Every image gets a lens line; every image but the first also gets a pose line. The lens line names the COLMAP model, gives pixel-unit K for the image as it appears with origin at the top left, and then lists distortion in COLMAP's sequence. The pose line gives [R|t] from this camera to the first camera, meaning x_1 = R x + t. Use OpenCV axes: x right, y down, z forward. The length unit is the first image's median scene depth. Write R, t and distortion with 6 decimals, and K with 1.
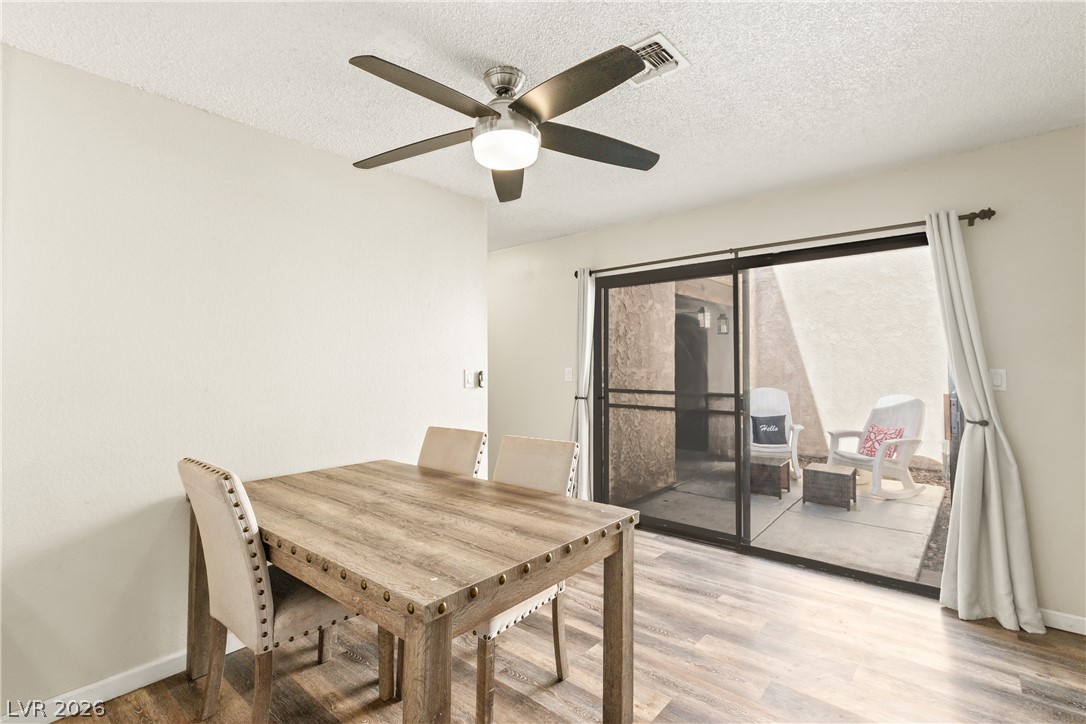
lens RADIAL K [[506.3, 0, 539.6], [0, 506.3, 366.2], [0, 0, 1]] dist [0.004438, 0.000258]
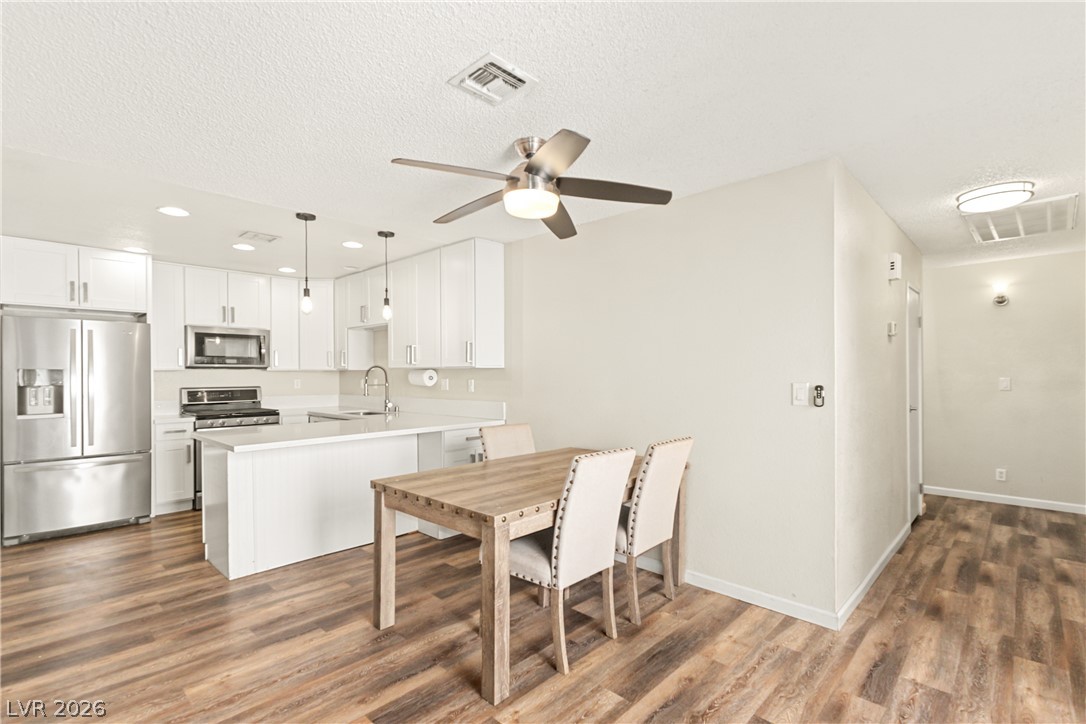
lens RADIAL K [[506.3, 0, 539.6], [0, 506.3, 366.2], [0, 0, 1]] dist [0.004438, 0.000258]
pose [[-0.051032, -0.007915, -0.998666, 0.614242], [-0.000780, 0.999969, -0.007886, -0.012519], [0.998697, 0.000376, -0.051037, 0.555954]]
